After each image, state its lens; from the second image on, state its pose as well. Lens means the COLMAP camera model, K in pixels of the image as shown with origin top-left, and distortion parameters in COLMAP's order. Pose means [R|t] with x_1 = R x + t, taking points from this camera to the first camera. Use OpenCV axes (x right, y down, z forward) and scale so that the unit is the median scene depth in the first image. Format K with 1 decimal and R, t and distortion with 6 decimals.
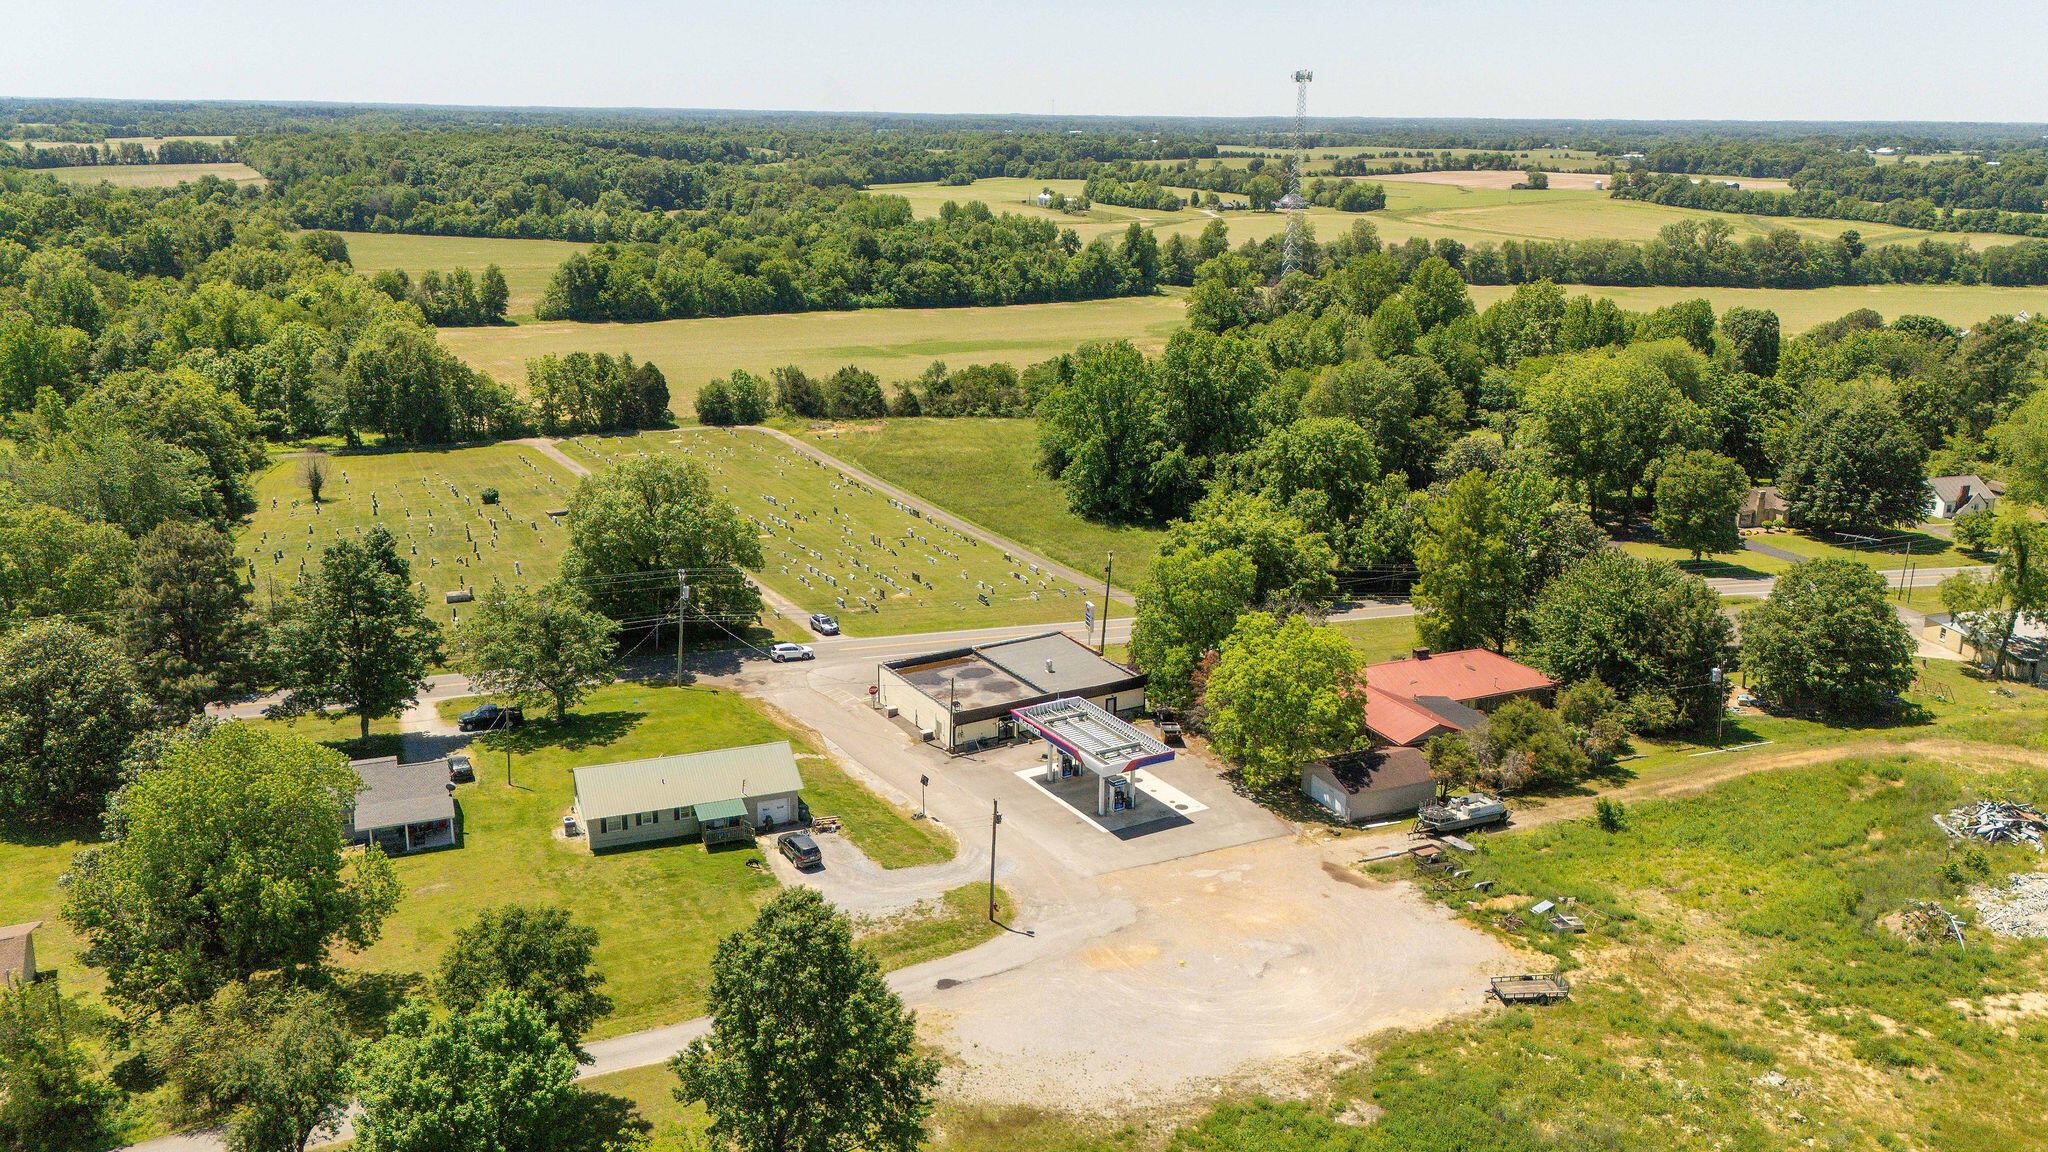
lens RADIAL K [[1493.3, 0, 1037.5], [0, 1493.3, 583.1], [0, 0, 1]] dist [0.091818, -0.103077]
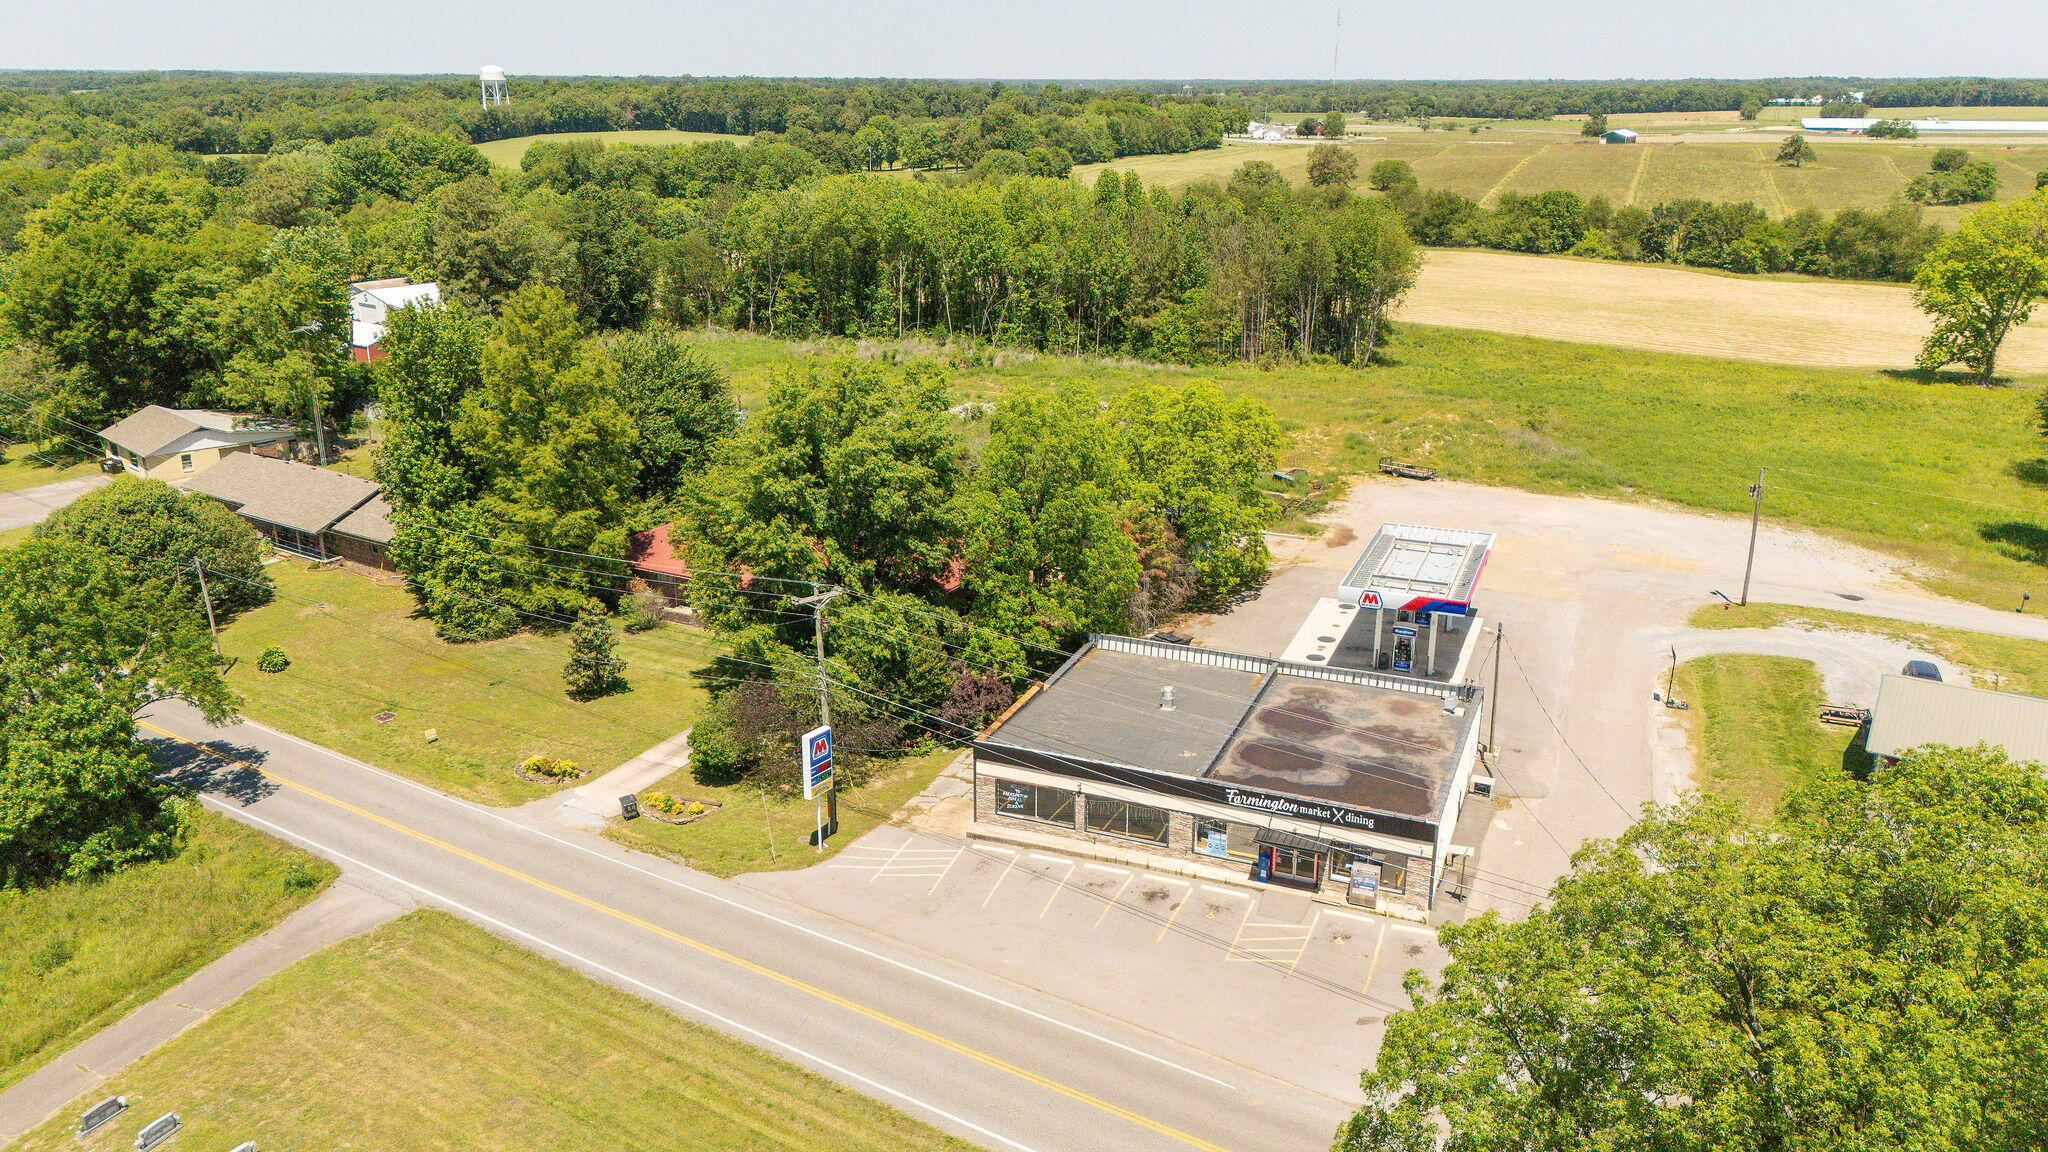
lens RADIAL K [[1472.0, 0, 1030.8], [0, 1472.0, 568.4], [0, 0, 1]] dist [0.087571, -0.090665]
pose [[-0.579677, -0.275932, 0.766705, -0.385257], [0.227917, 0.848458, 0.477674, -0.269689], [-0.782322, 0.451642, -0.428942, 1.409337]]
